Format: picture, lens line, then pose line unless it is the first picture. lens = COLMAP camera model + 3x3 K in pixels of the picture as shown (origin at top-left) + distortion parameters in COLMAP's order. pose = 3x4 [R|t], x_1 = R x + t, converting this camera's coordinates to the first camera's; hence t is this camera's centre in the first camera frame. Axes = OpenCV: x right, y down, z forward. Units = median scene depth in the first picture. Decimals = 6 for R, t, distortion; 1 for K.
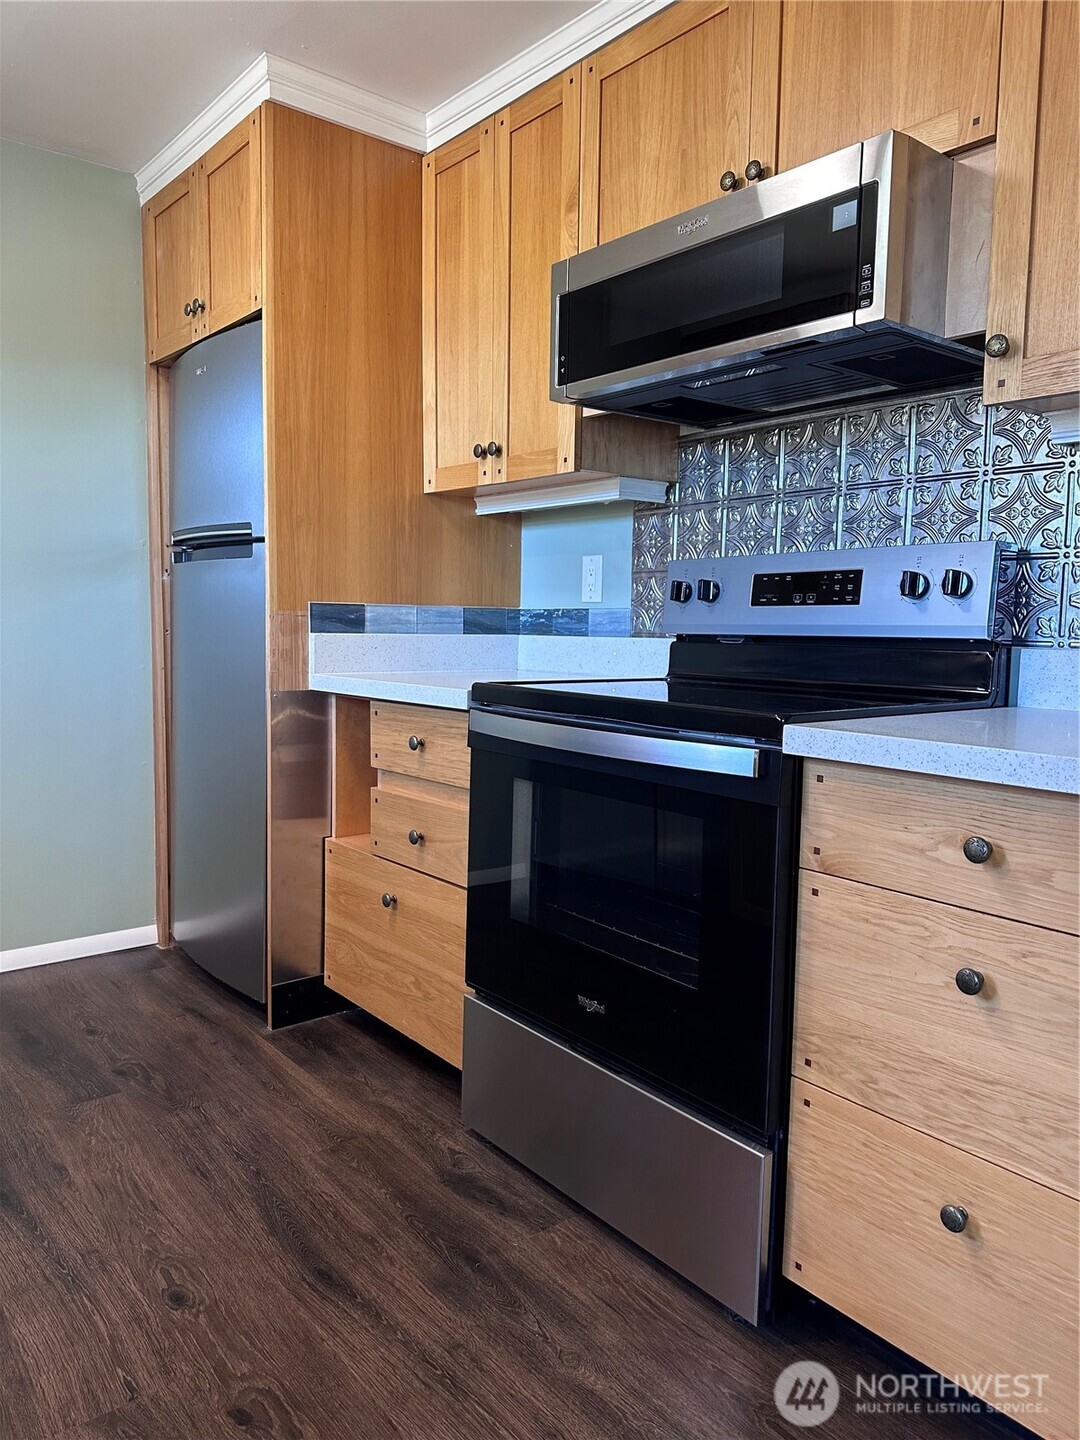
lens RADIAL K [[1013.1, 0, 540.0], [0, 1013.1, 720.0], [0, 0, 1]] dist [0.092136, -0.133223]
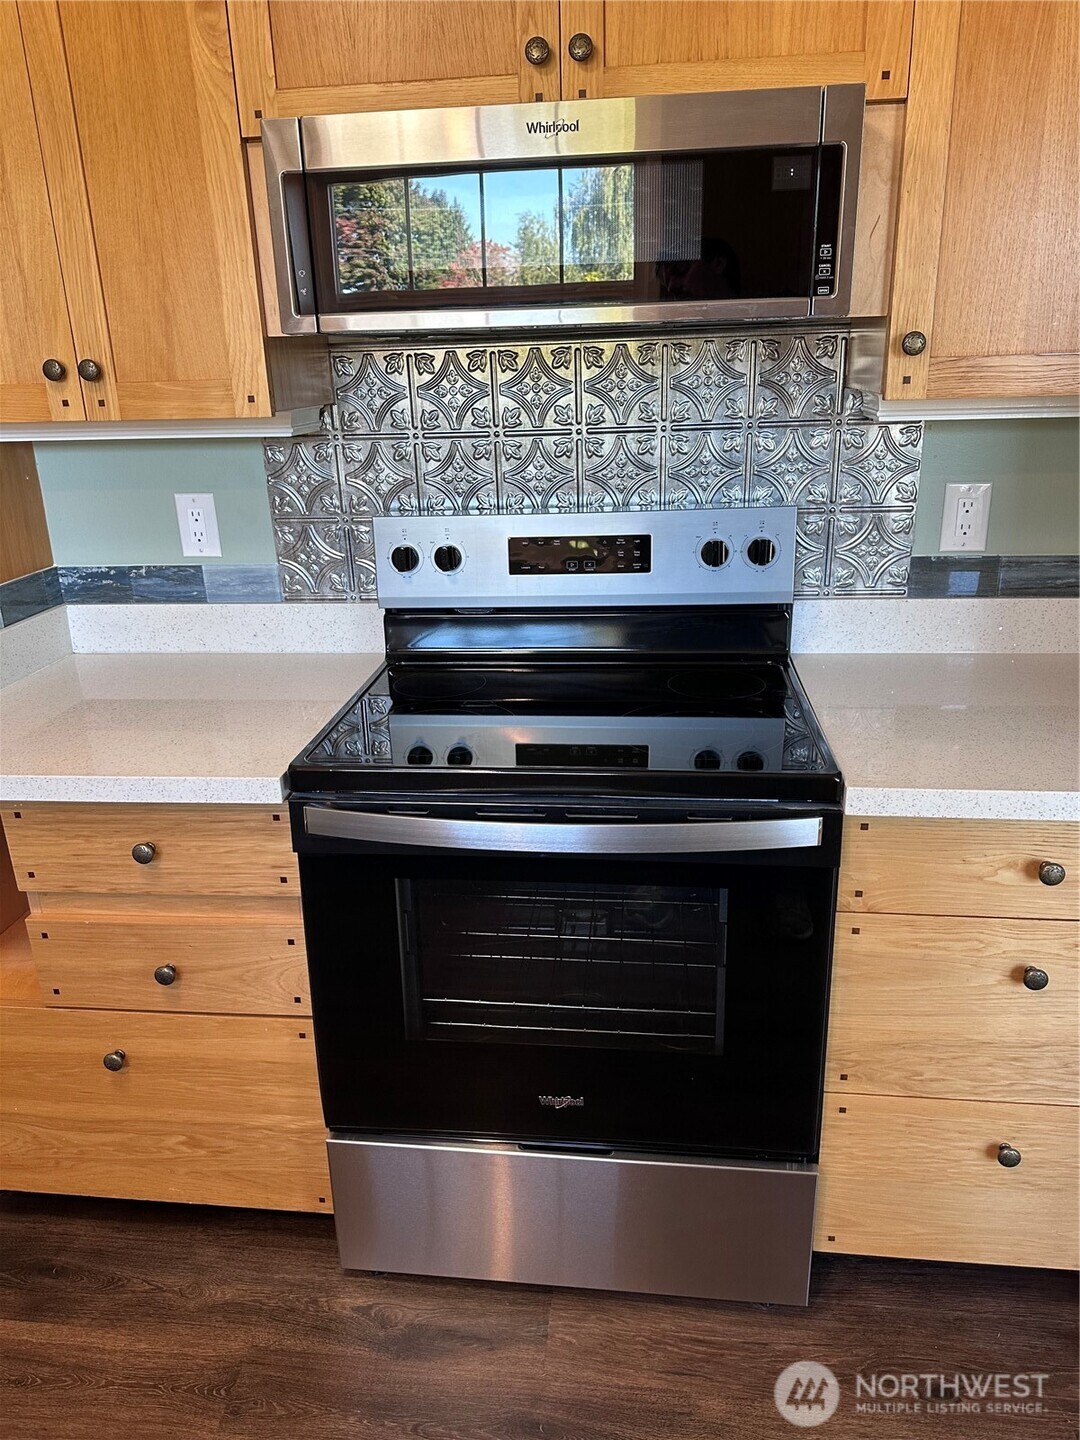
lens RADIAL K [[986.6, 0, 539.1], [0, 986.6, 713.6], [0, 0, 1]] dist [0.084711, -0.123240]
pose [[0.709358, -0.265298, 0.653015, -0.392215], [0.108799, 0.956571, 0.270436, -0.245488], [-0.696401, -0.120789, 0.707415, 0.406230]]
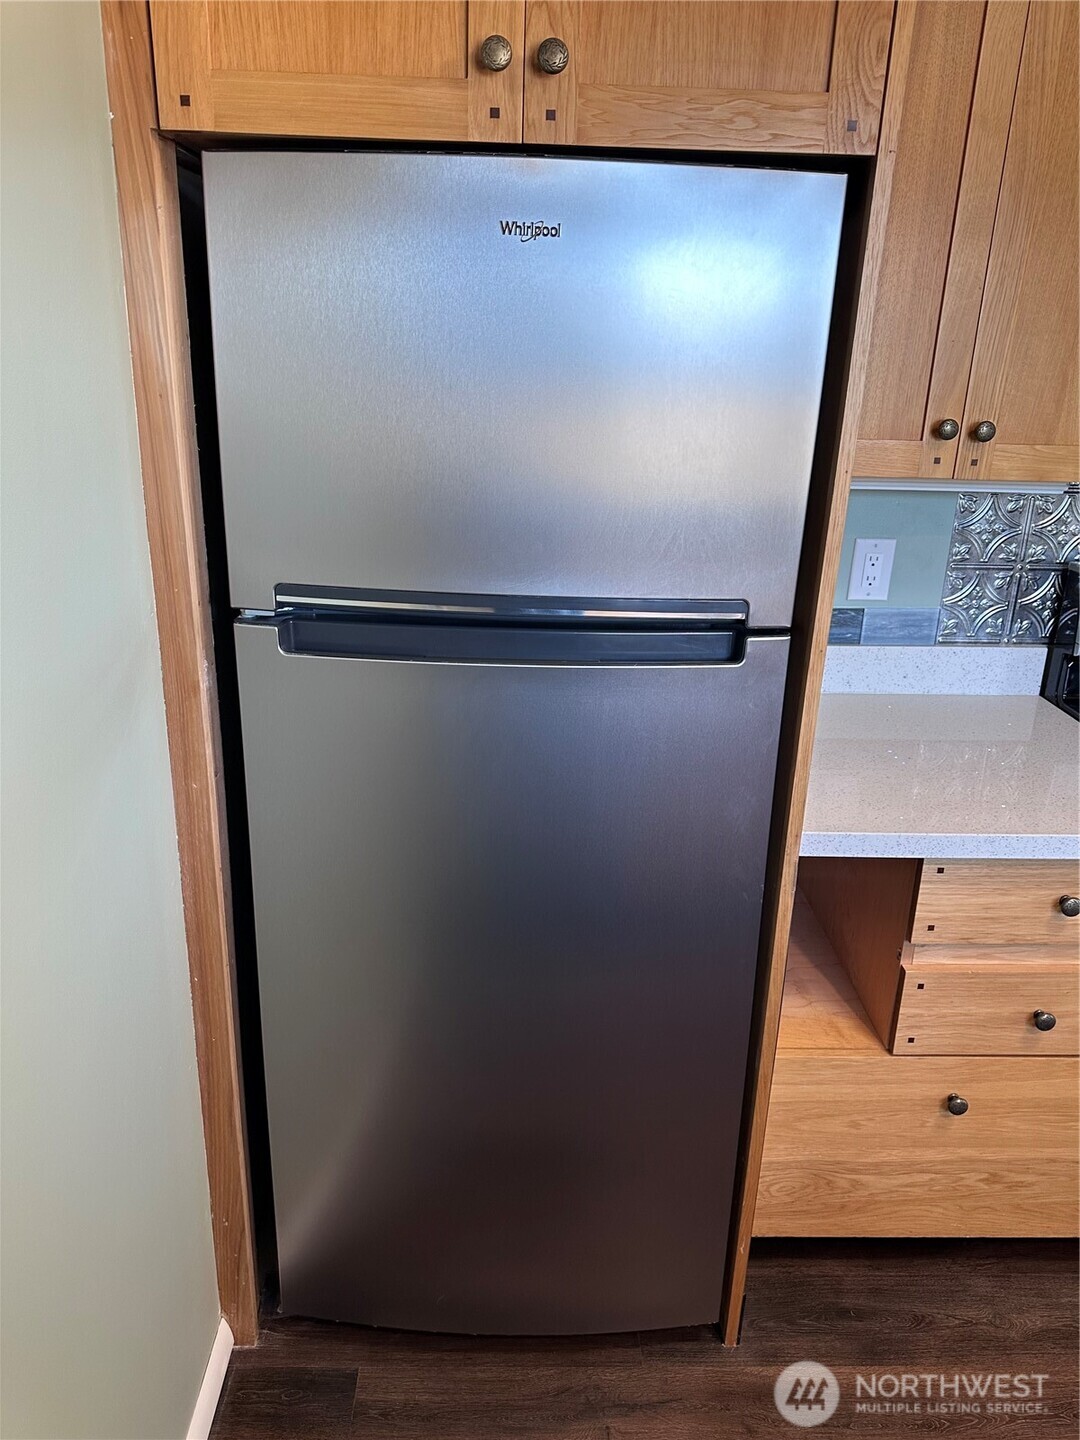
lens RADIAL K [[988.2, 0, 538.8], [0, 988.2, 711.4], [0, 0, 1]] dist [-0.027590, 0.001537]
pose [[0.641257, -0.263631, 0.720616, -0.907583], [0.078799, 0.956787, 0.279911, -0.361723], [-0.763269, -0.122711, 0.634320, 0.982403]]
